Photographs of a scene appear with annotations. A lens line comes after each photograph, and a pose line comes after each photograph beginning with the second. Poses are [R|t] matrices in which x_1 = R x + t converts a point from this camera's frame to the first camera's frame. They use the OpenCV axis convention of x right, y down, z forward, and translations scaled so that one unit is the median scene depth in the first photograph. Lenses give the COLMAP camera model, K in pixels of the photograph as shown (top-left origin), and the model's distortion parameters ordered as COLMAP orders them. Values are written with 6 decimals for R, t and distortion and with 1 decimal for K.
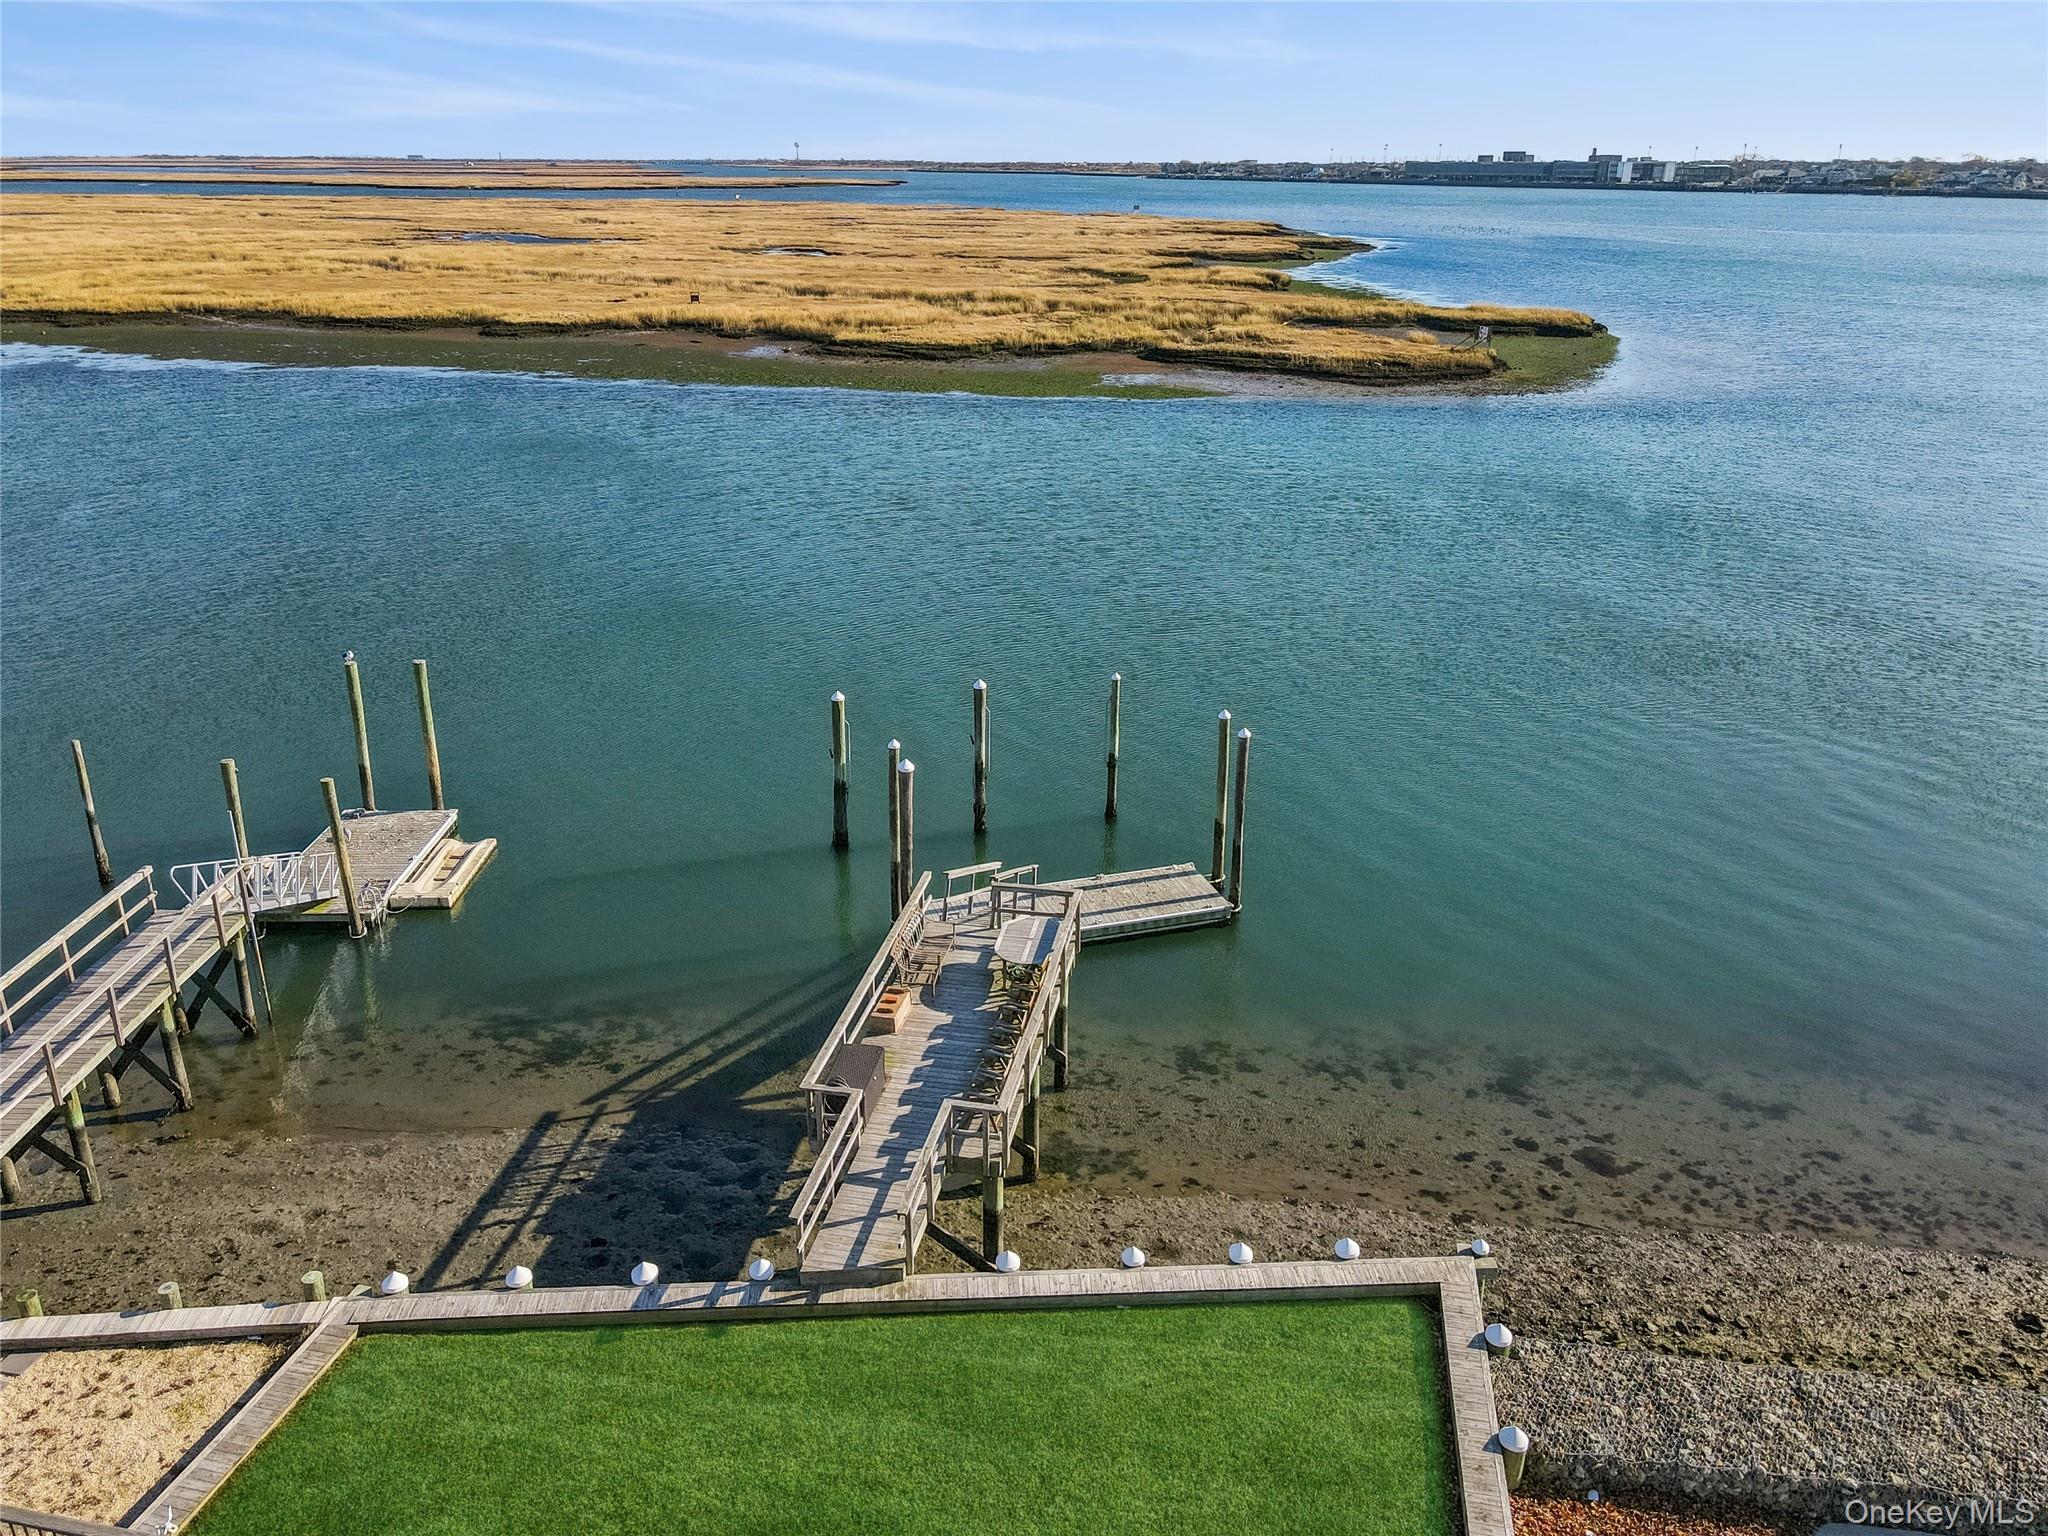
lens RADIAL K [[1511.6, 0, 1008.8], [0, 1511.6, 765.0], [0, 0, 1]] dist [0.013443, 0.004992]
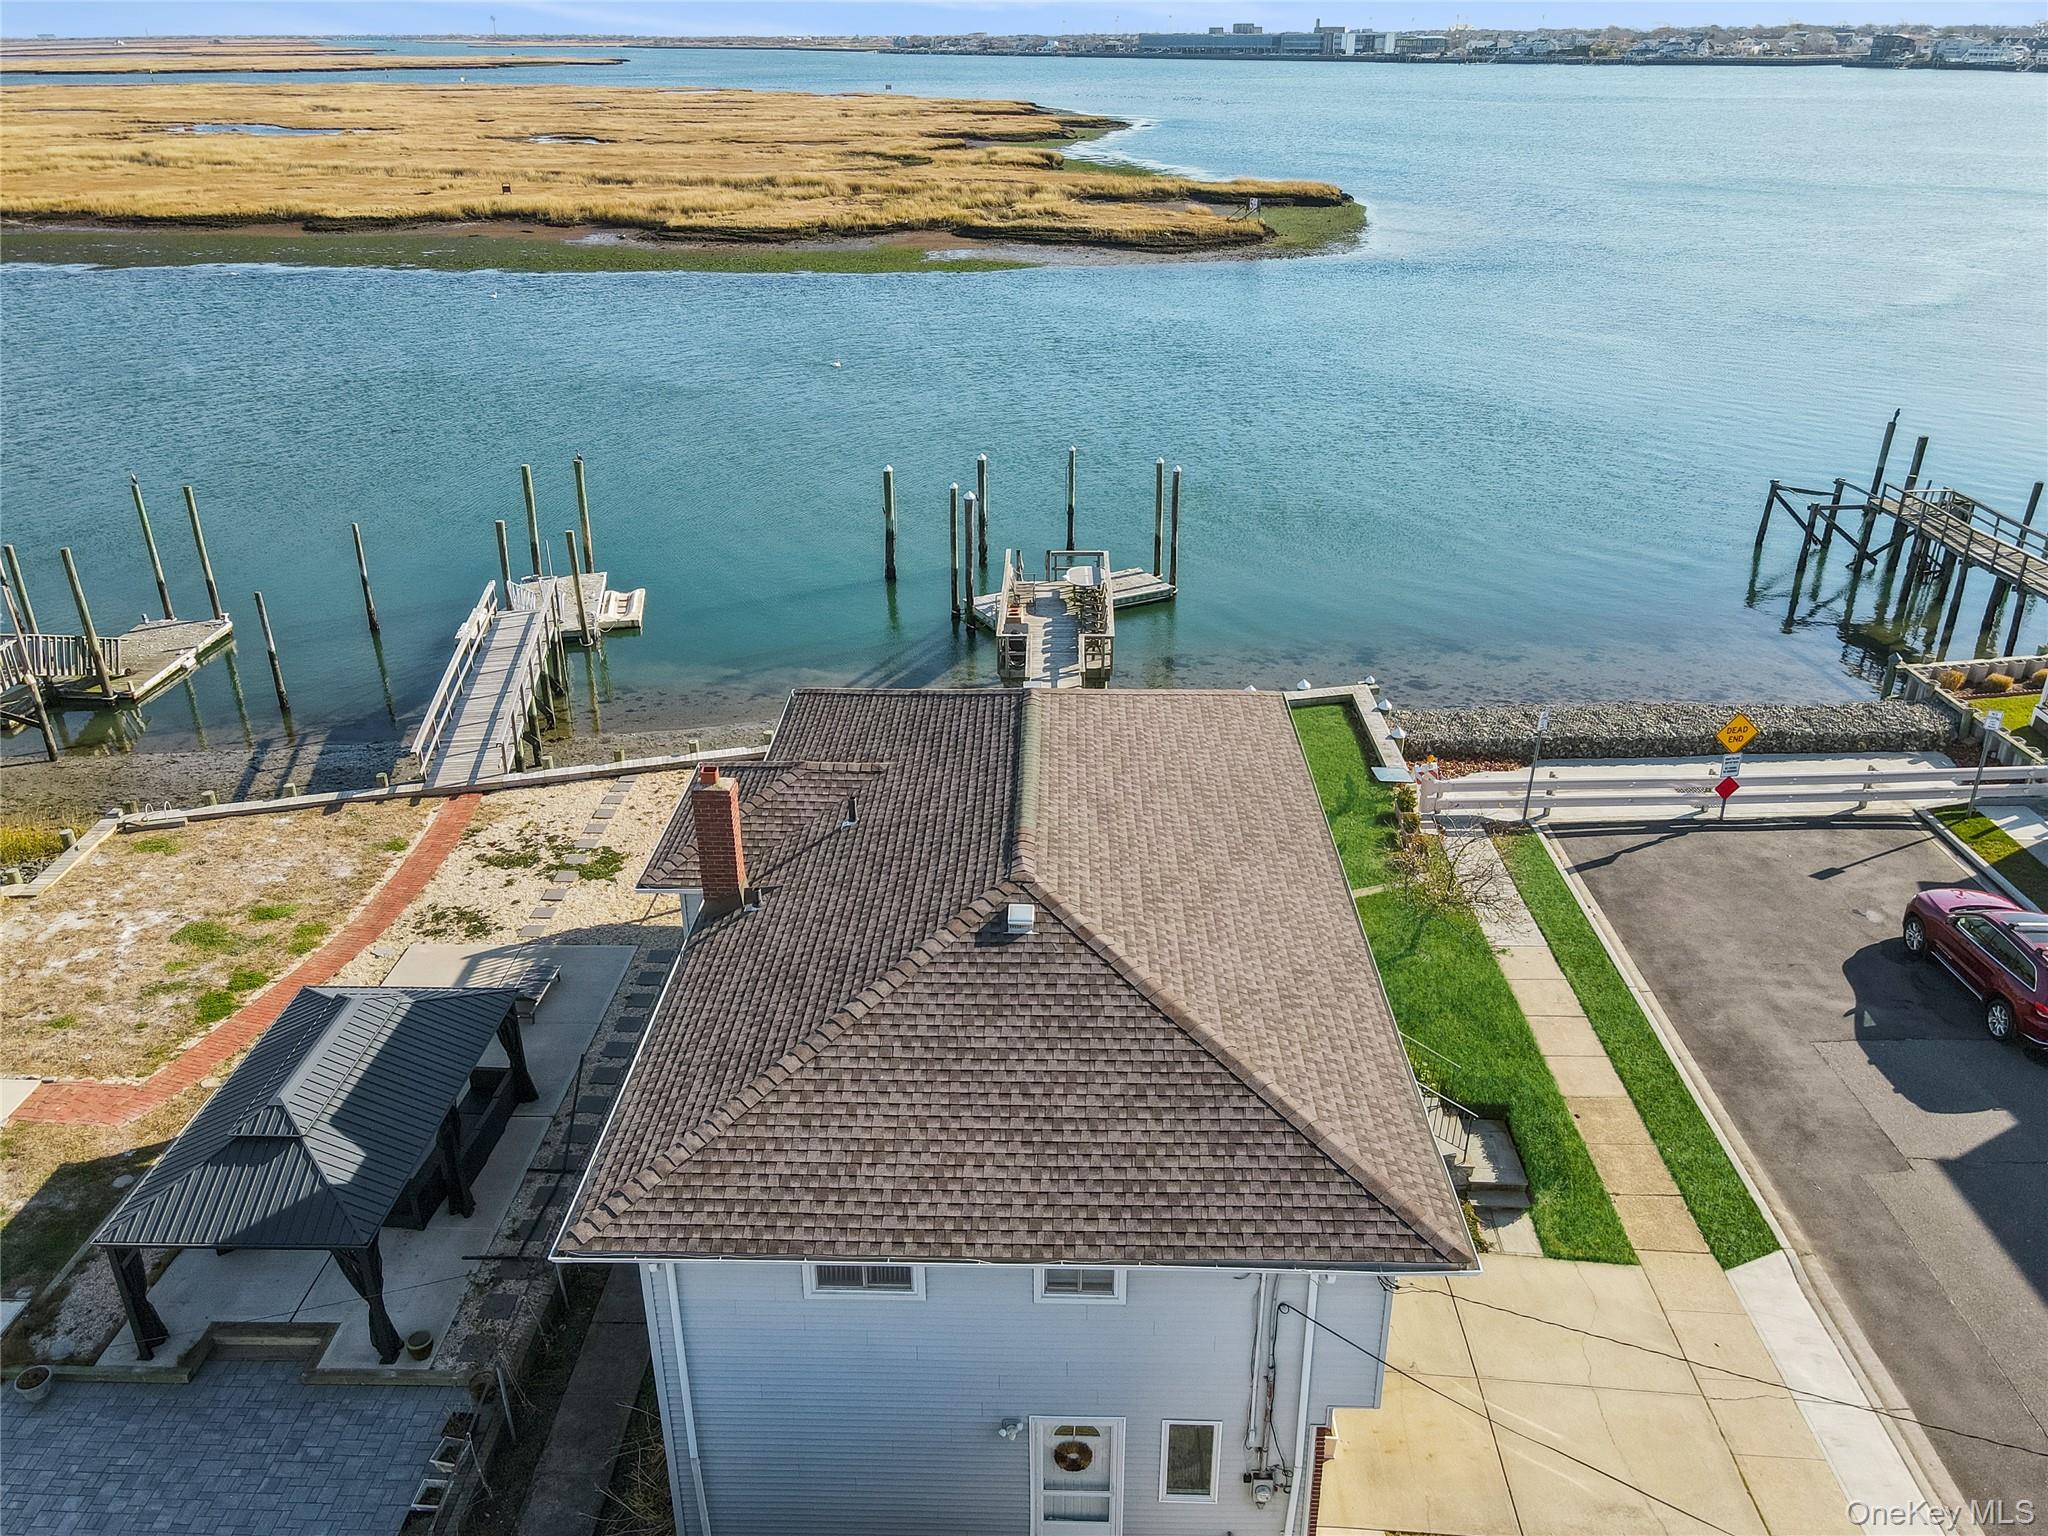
lens RADIAL K [[1529.9, 0, 1008.1], [0, 1529.9, 770.4], [0, 0, 1]] dist [0.020513, -0.005241]
pose [[0.986282, -0.079328, 0.144756, -0.059104], [0.069322, 0.994926, 0.072911, 0.035470], [-0.149805, -0.061877, 0.986777, -0.117019]]
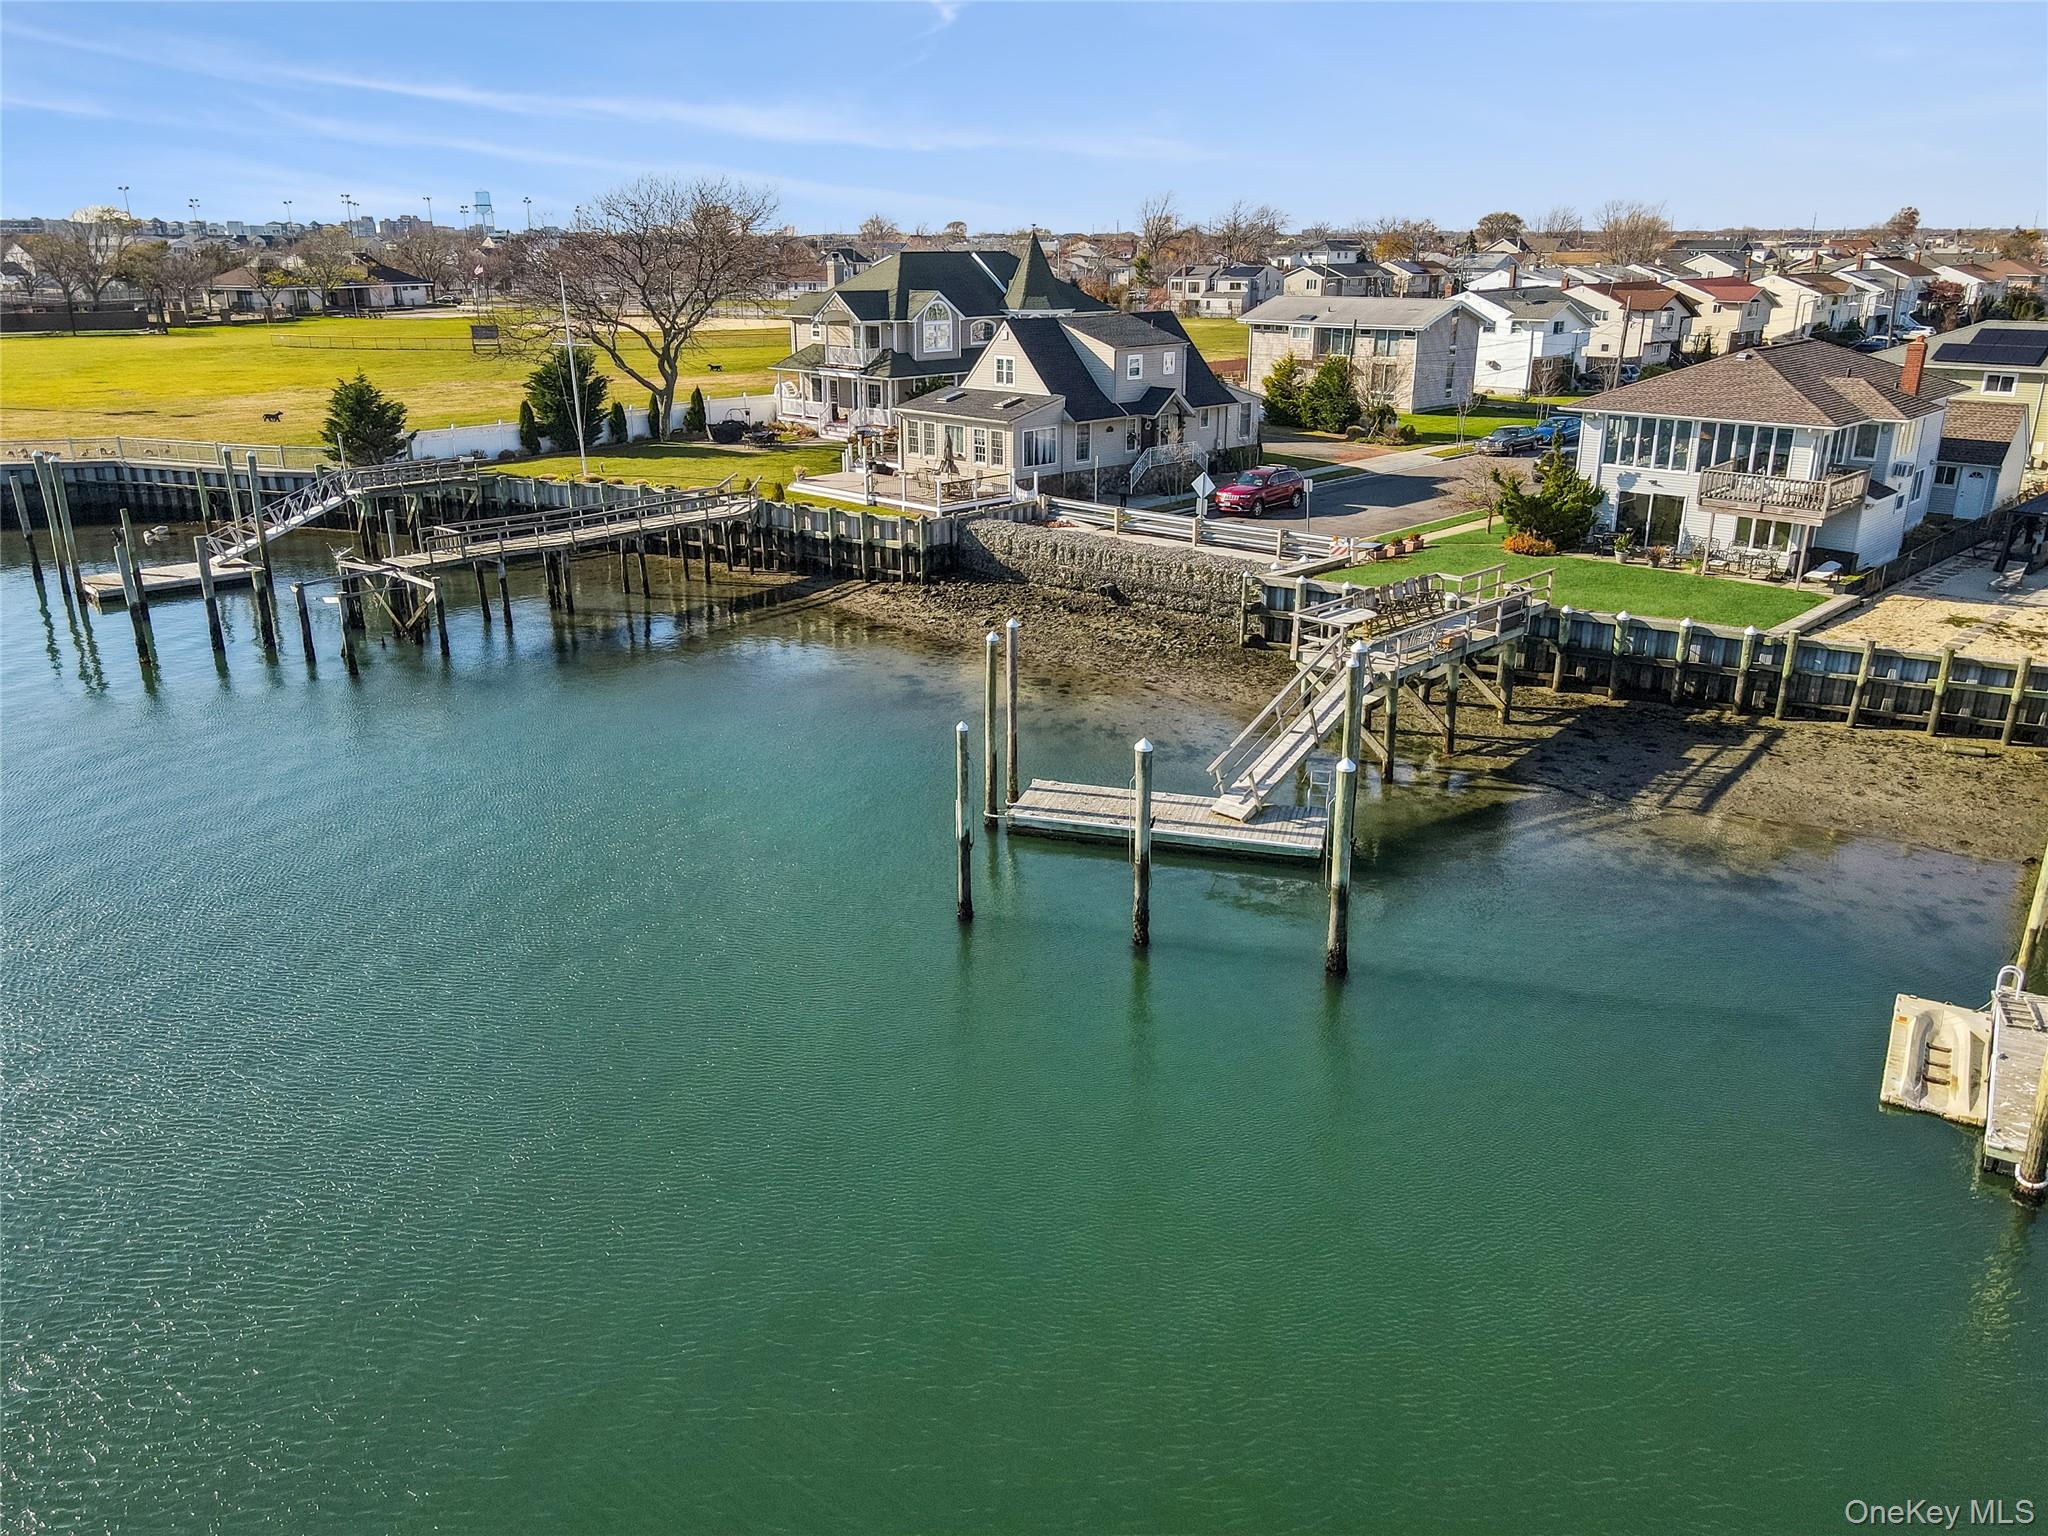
lens RADIAL K [[1530.9, 0, 1004.9], [0, 1530.9, 768.3], [0, 0, 1]] dist [0.001872, 0.013510]
pose [[-0.835597, -0.181533, 0.518482, -0.089102], [0.203465, 0.774427, 0.599054, -0.128421], [-0.510274, 0.606060, -0.610173, 0.385216]]
